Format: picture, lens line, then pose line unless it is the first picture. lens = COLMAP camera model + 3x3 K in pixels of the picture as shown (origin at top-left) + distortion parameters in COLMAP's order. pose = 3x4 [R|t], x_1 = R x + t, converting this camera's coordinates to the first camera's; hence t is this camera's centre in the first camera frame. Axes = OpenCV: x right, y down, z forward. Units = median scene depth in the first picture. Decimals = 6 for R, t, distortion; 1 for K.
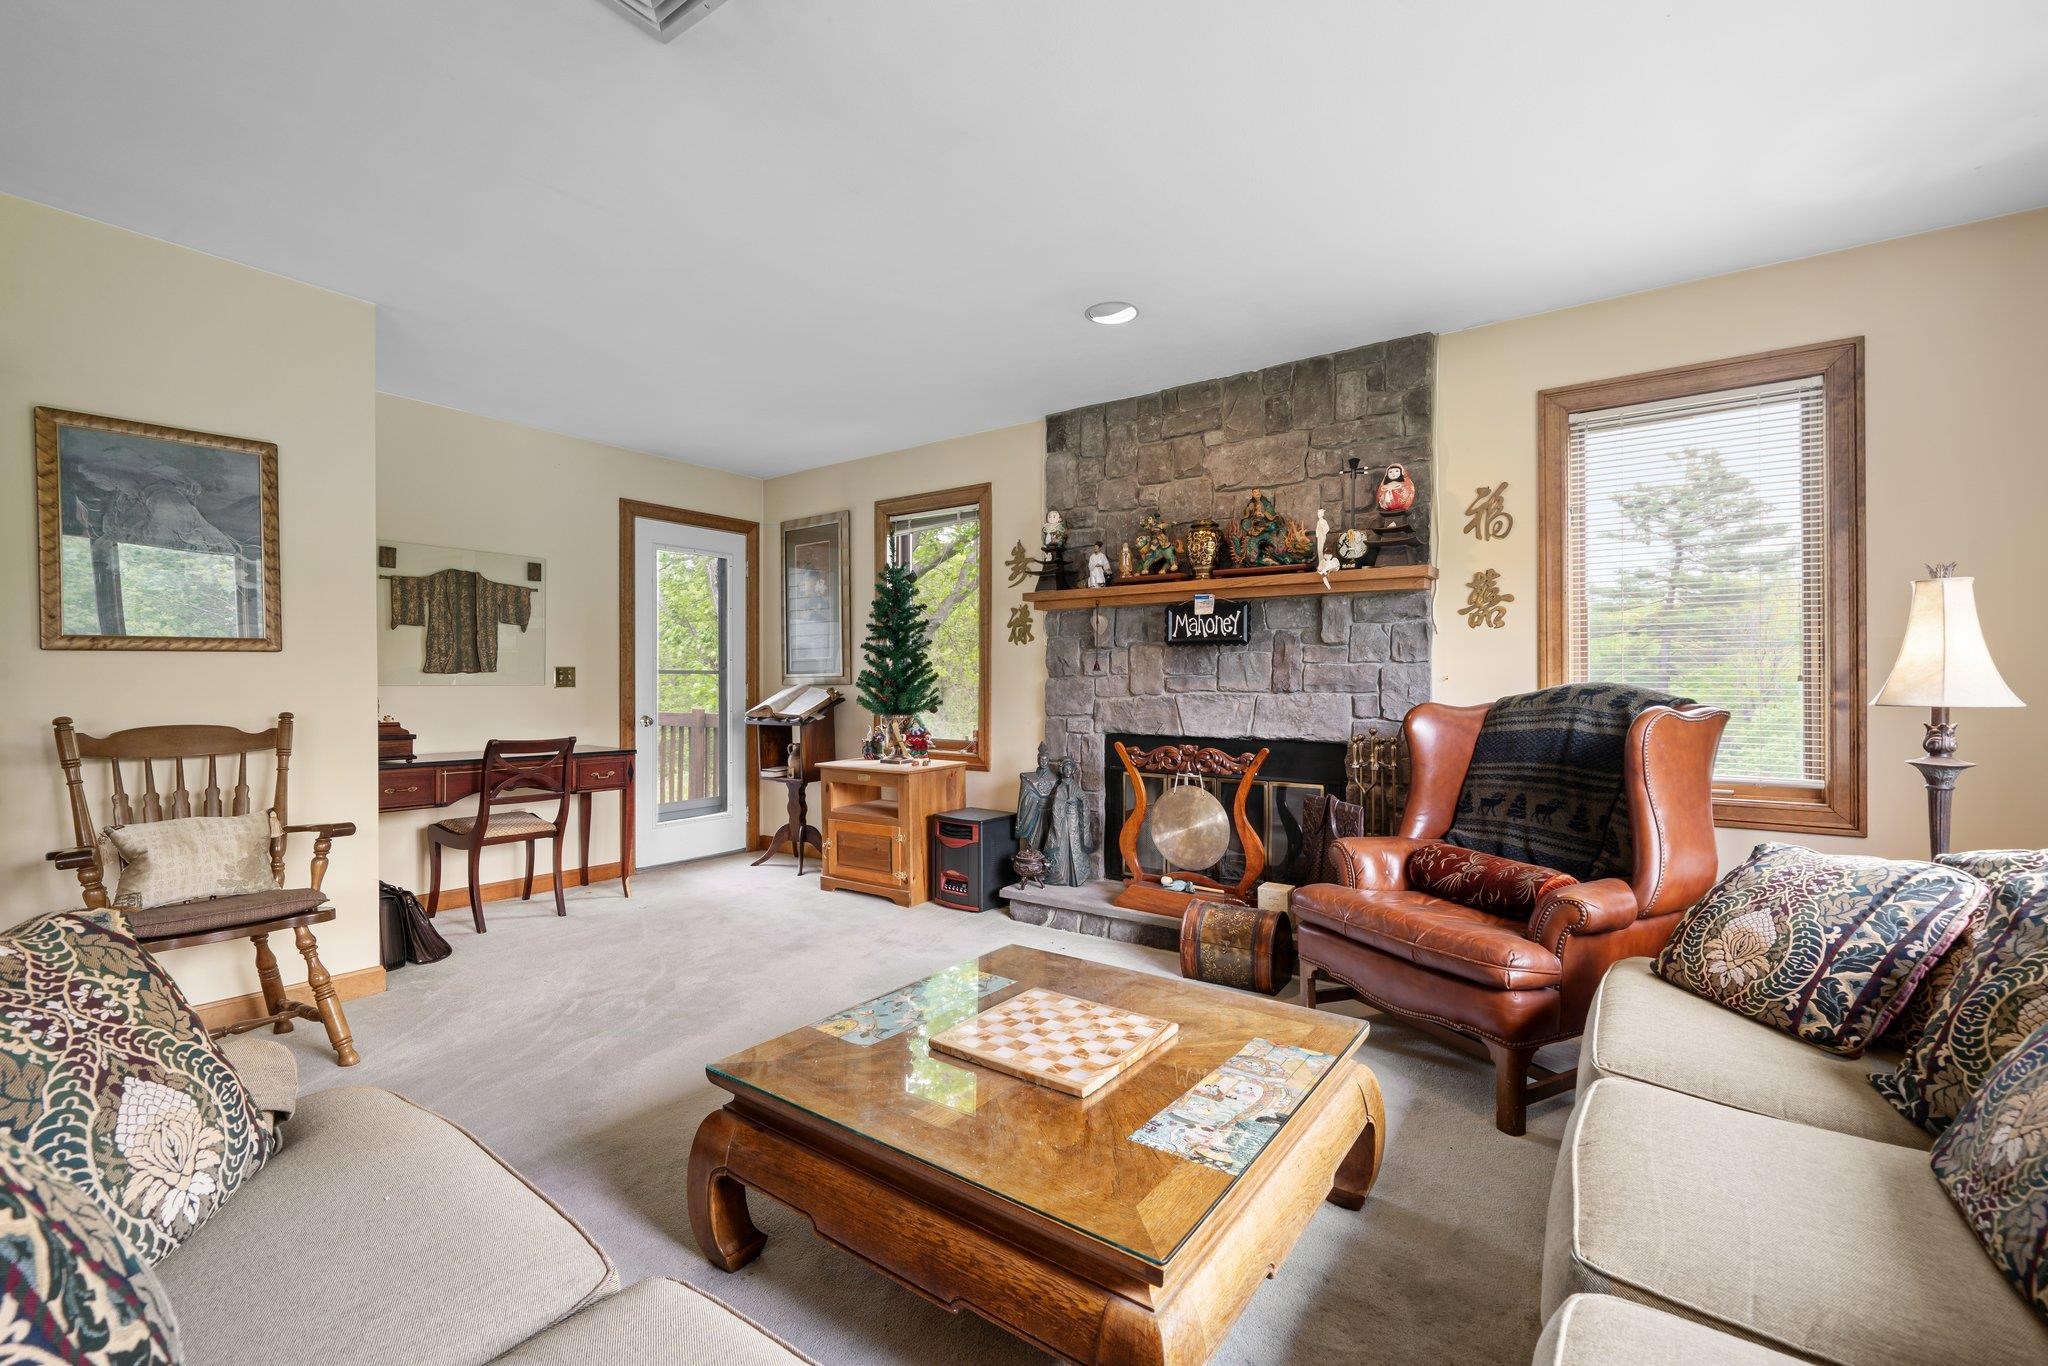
lens RADIAL K [[879.8, 0, 1024.7], [0, 879.8, 683.9], [0, 0, 1]] dist [-0.004122, 0.000357]
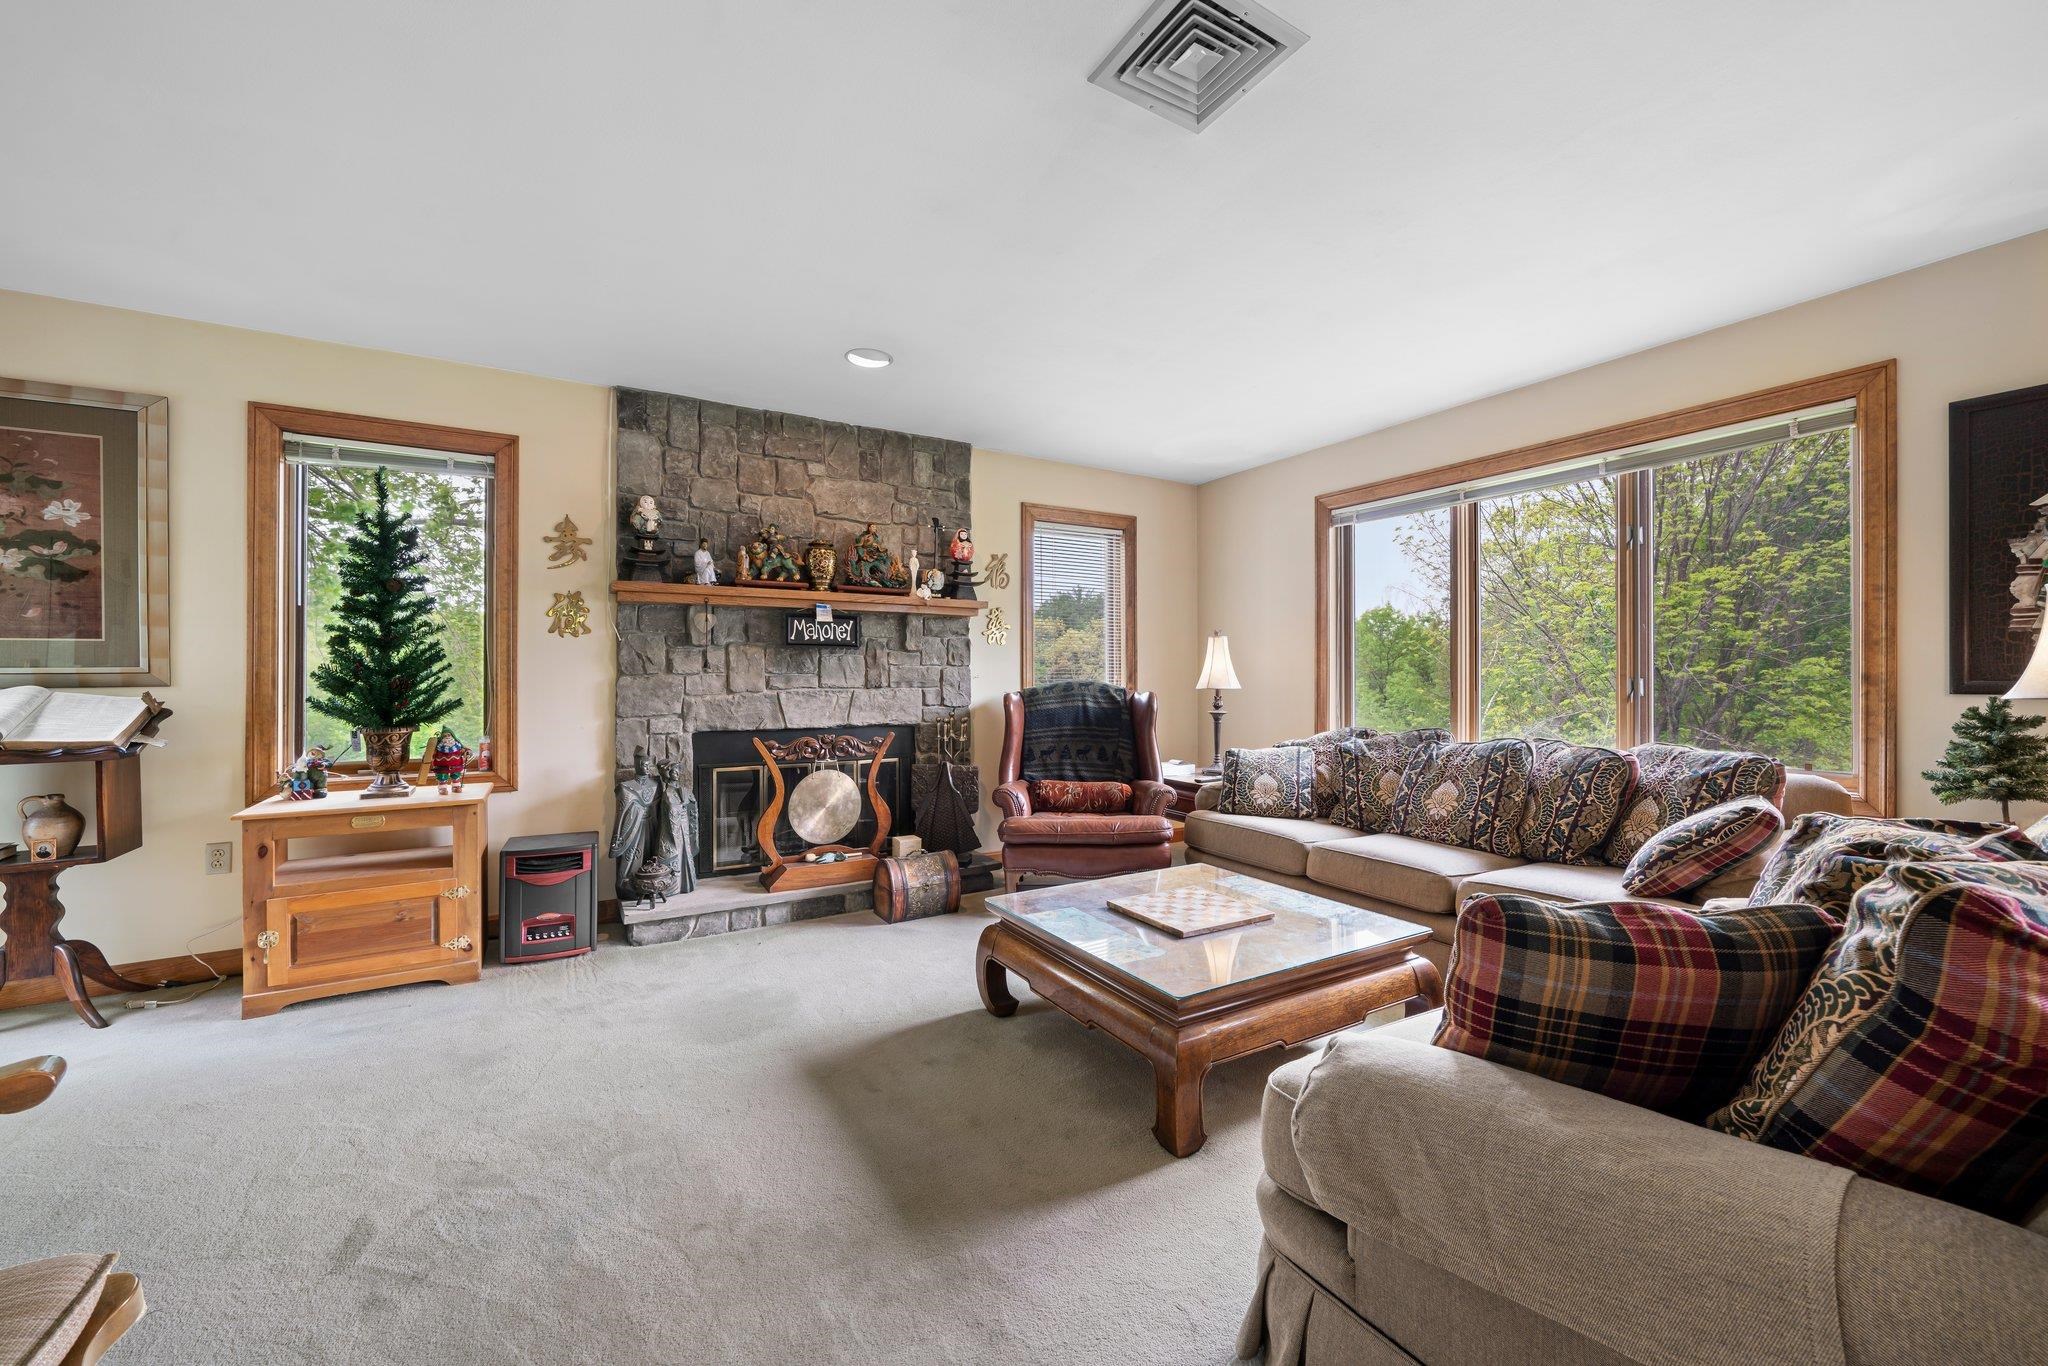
lens RADIAL K [[790.8, 0, 1025.7], [0, 790.8, 677.5], [0, 0, 1]] dist [0.002405, 0.000122]
pose [[0.399309, 0.000684, 0.916816, -0.646460], [0.005919, 0.999977, -0.003324, -0.000185], [-0.916797, 0.006754, 0.399296, 0.341501]]
